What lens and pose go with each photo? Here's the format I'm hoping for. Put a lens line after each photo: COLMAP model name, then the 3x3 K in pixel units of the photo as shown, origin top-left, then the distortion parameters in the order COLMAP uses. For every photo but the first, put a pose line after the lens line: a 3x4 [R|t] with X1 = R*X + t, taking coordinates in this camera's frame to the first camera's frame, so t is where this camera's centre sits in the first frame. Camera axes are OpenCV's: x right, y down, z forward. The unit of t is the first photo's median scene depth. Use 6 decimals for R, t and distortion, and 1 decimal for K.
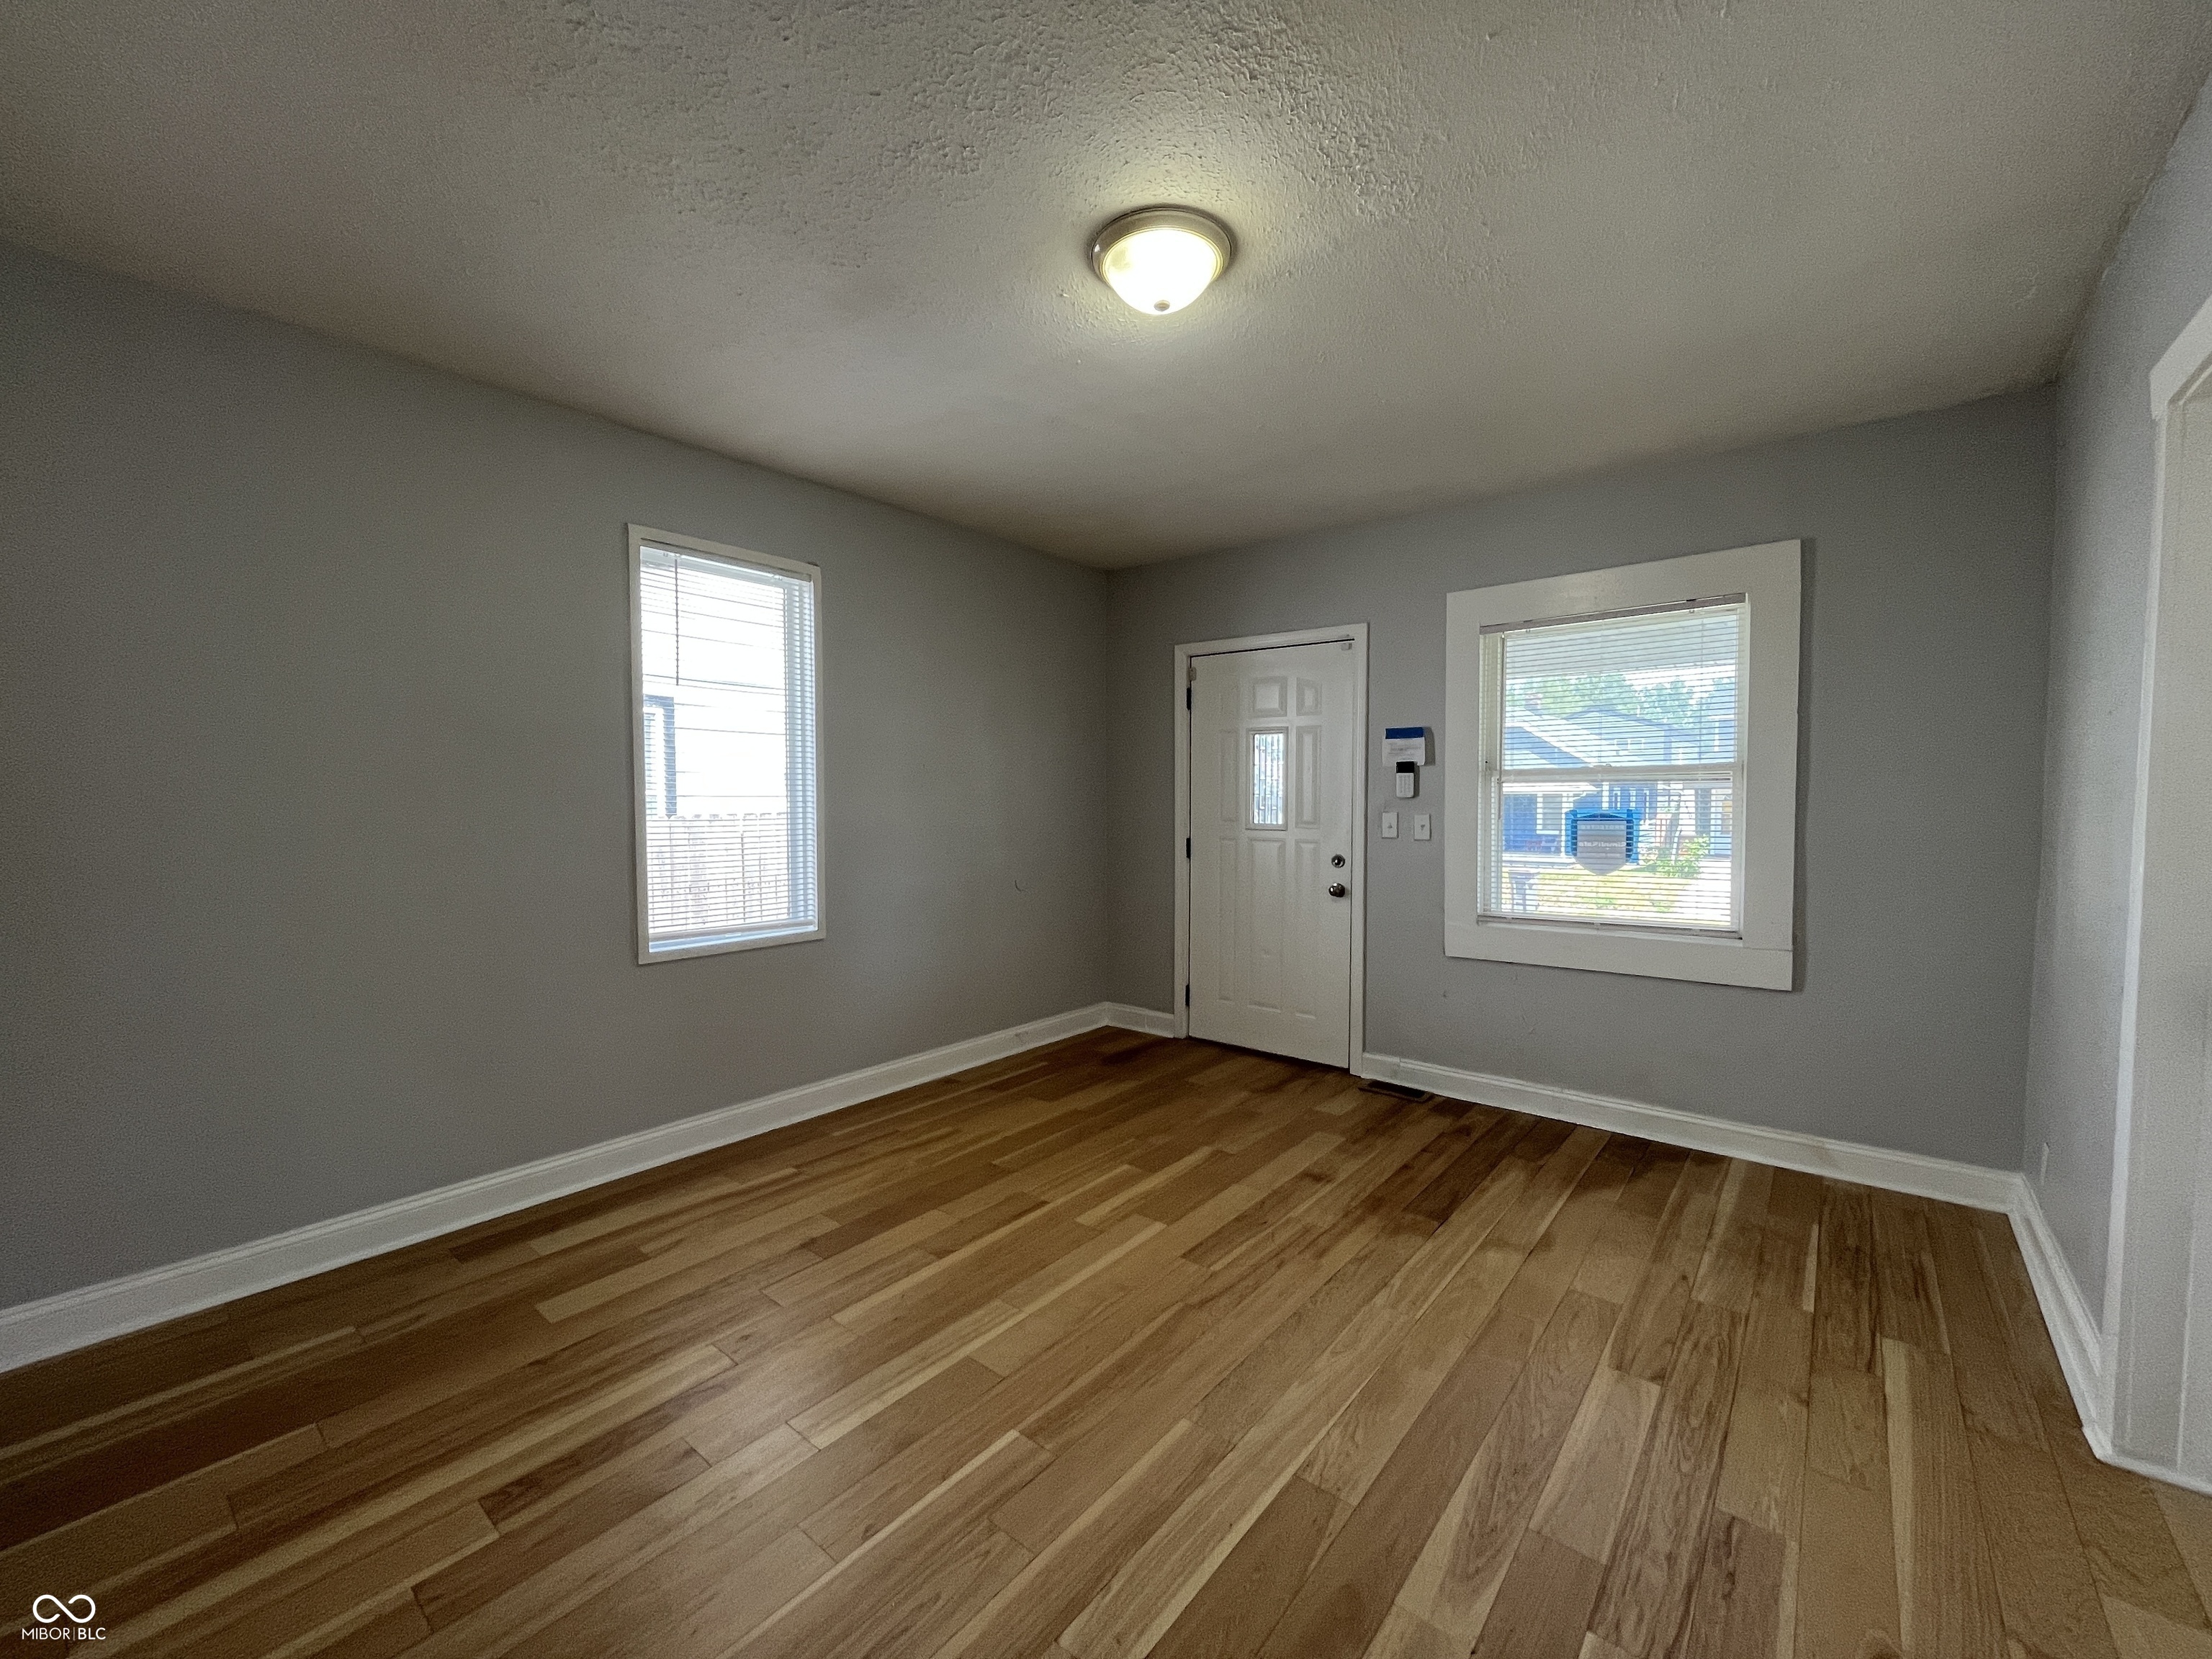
lens RADIAL K [[898.1, 0, 1107.9], [0, 898.1, 830.1], [0, 0, 1]] dist [-0.003173, -0.000339]
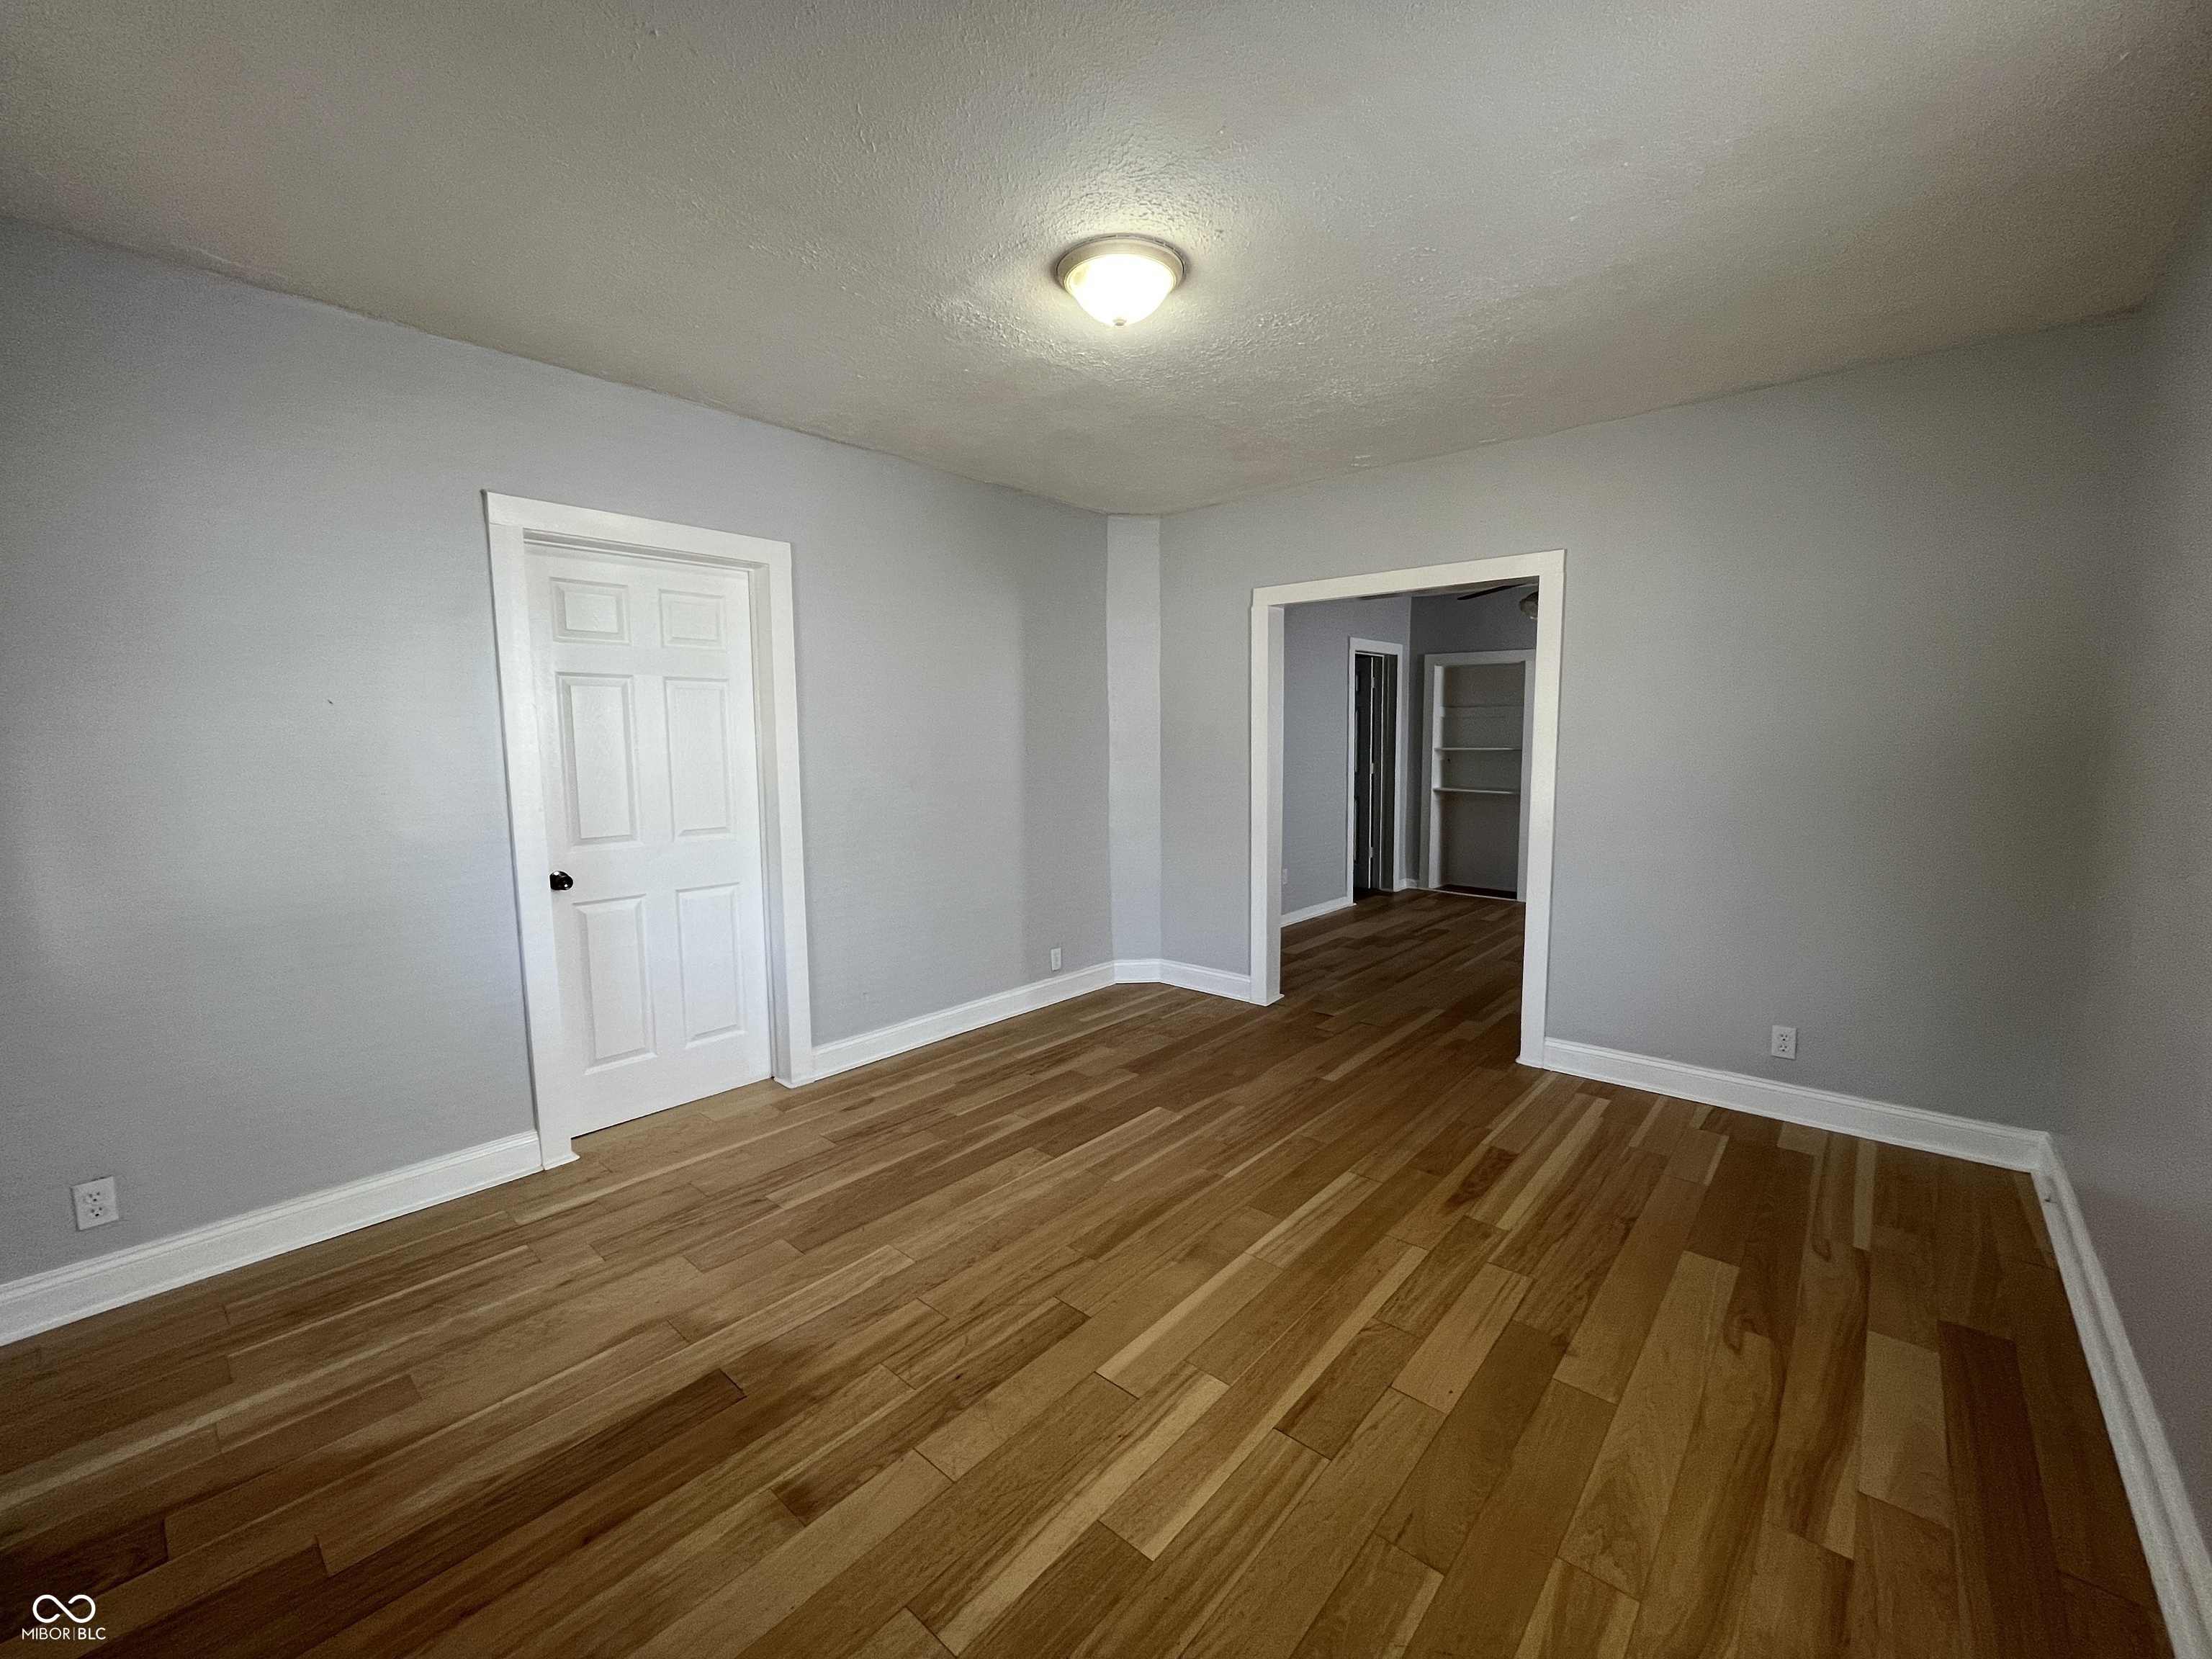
lens RADIAL K [[898.1, 0, 1109.4], [0, 898.1, 825.6], [0, 0, 1]] dist [-0.003173, -0.000339]
pose [[-0.999454, 0.005211, 0.032631, 0.030946], [0.009786, 0.989867, 0.141658, -0.101566], [-0.031562, 0.141900, -0.989378, 1.722421]]
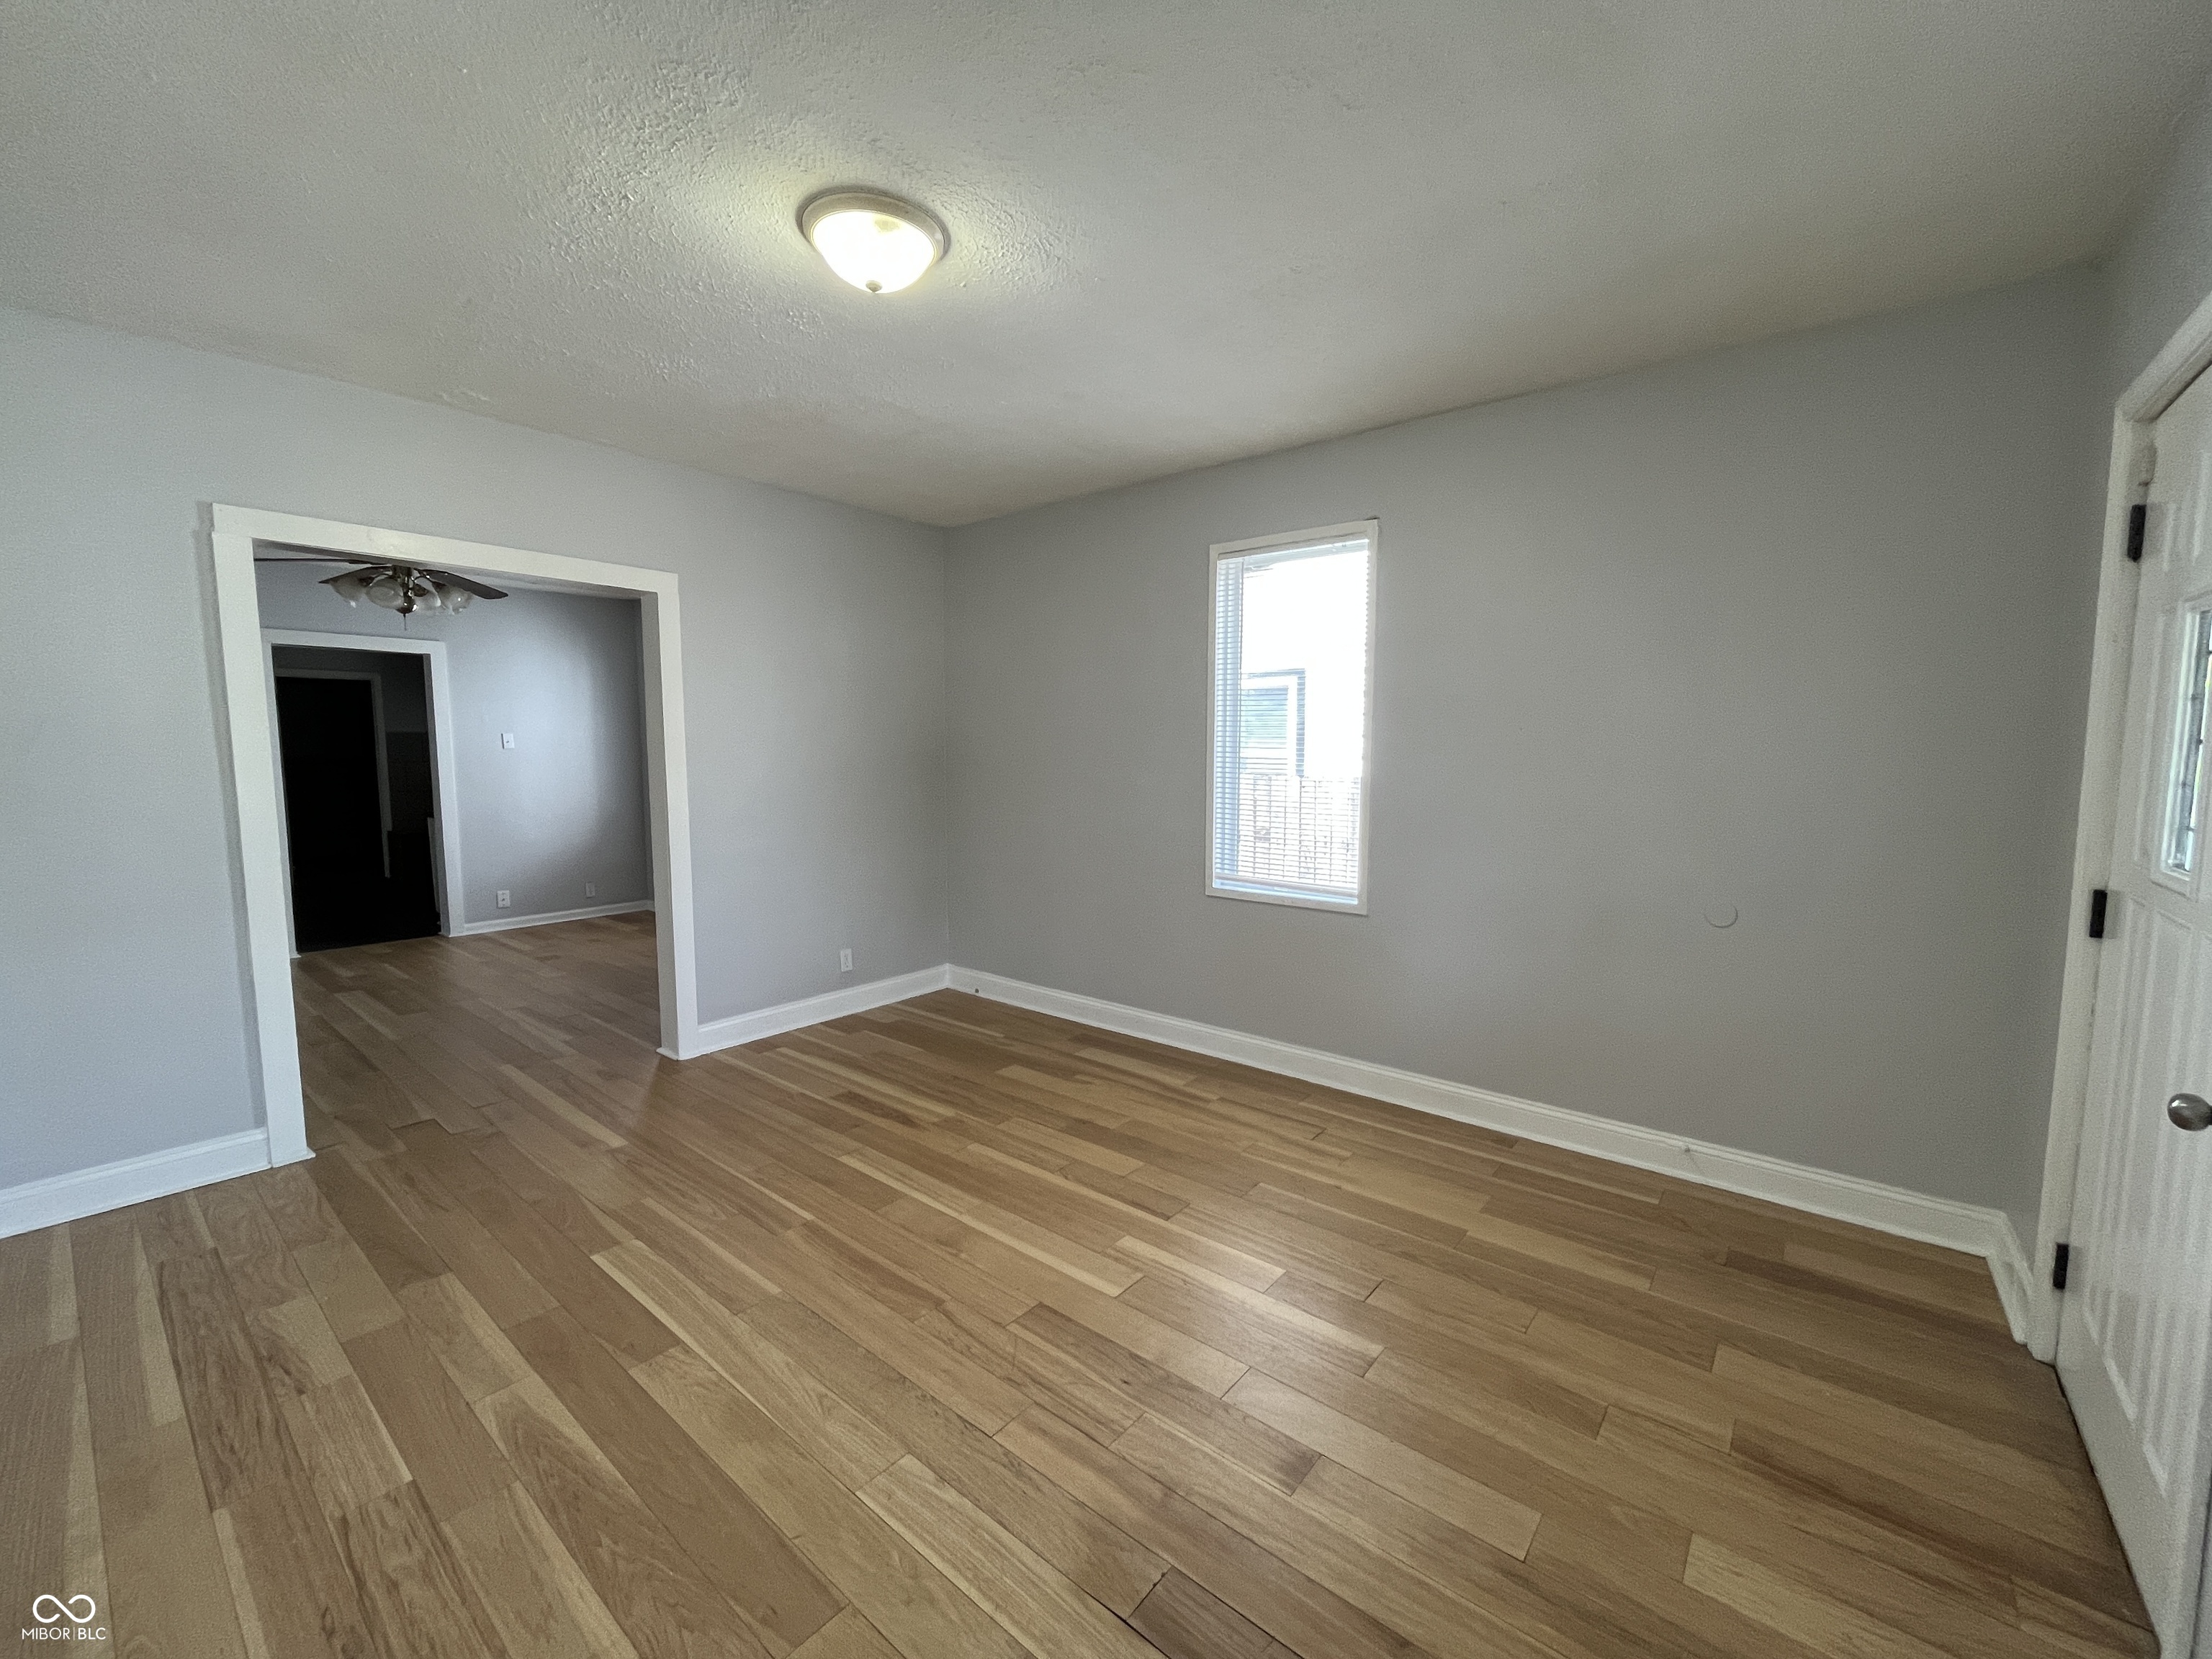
lens RADIAL K [[898.1, 0, 1106.2], [0, 898.1, 827.0], [0, 0, 1]] dist [-0.003173, -0.000339]
pose [[-0.004022, 0.089639, -0.995966, 0.883653], [-0.042973, 0.995039, 0.089729, -0.065007], [0.999068, 0.043160, -0.000150, 1.014116]]
